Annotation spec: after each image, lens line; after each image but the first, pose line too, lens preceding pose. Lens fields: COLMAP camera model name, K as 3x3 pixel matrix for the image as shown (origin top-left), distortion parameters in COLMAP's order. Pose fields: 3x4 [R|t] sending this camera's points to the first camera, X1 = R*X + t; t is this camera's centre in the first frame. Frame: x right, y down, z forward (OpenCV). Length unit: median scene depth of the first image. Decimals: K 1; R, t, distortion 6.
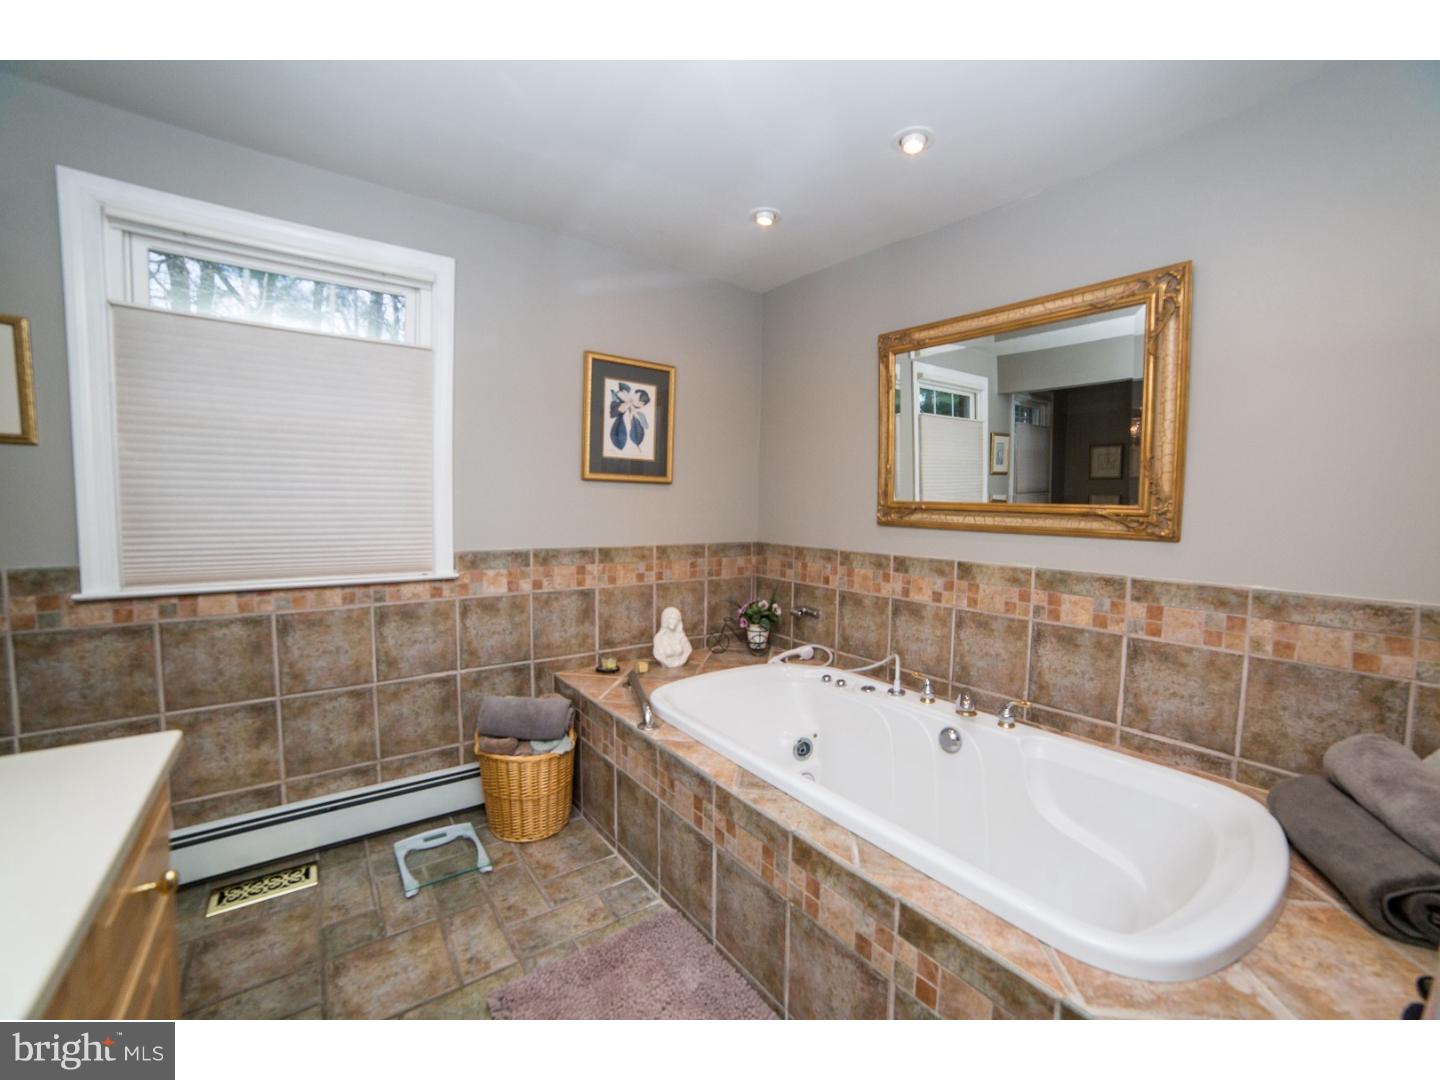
lens RADIAL K [[580.9, 0, 720.0], [0, 580.9, 540.0], [0, 0, 1]] dist [-0.053435, 0.000091]
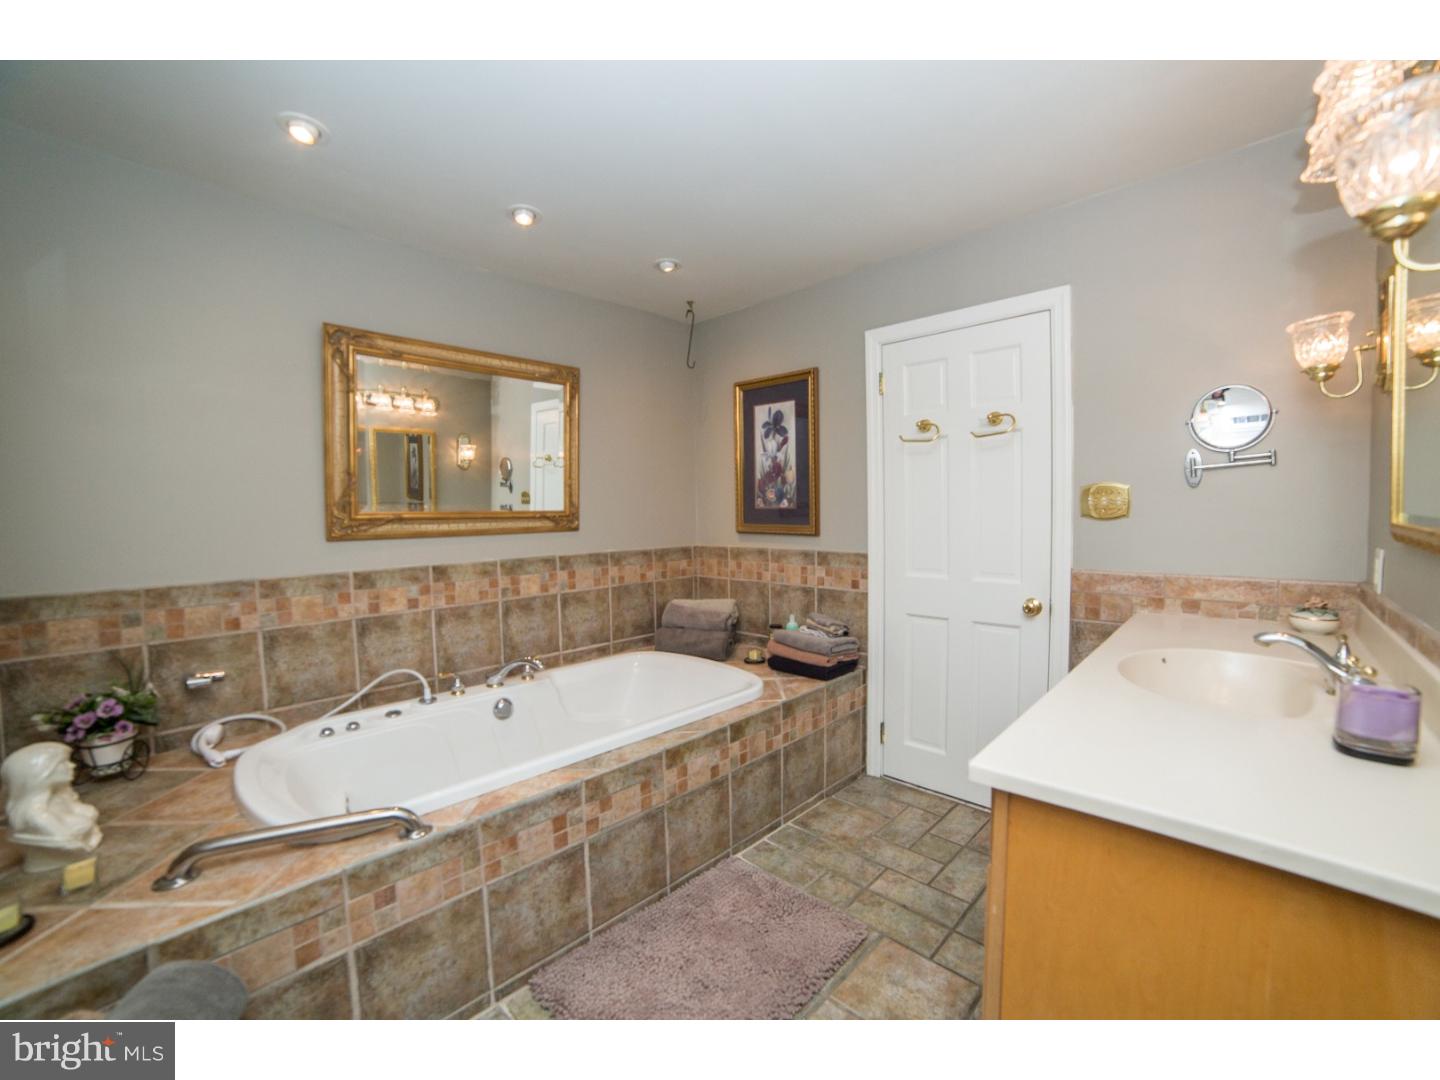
lens RADIAL K [[597.7, 0, 720.0], [0, 597.7, 540.0], [0, 0, 1]] dist [-0.115834, 0.000033]
pose [[-0.169308, -0.055209, 0.984016, -0.837184], [0.081711, 0.994206, 0.069840, -0.048113], [-0.982170, 0.092229, -0.163816, 0.709563]]
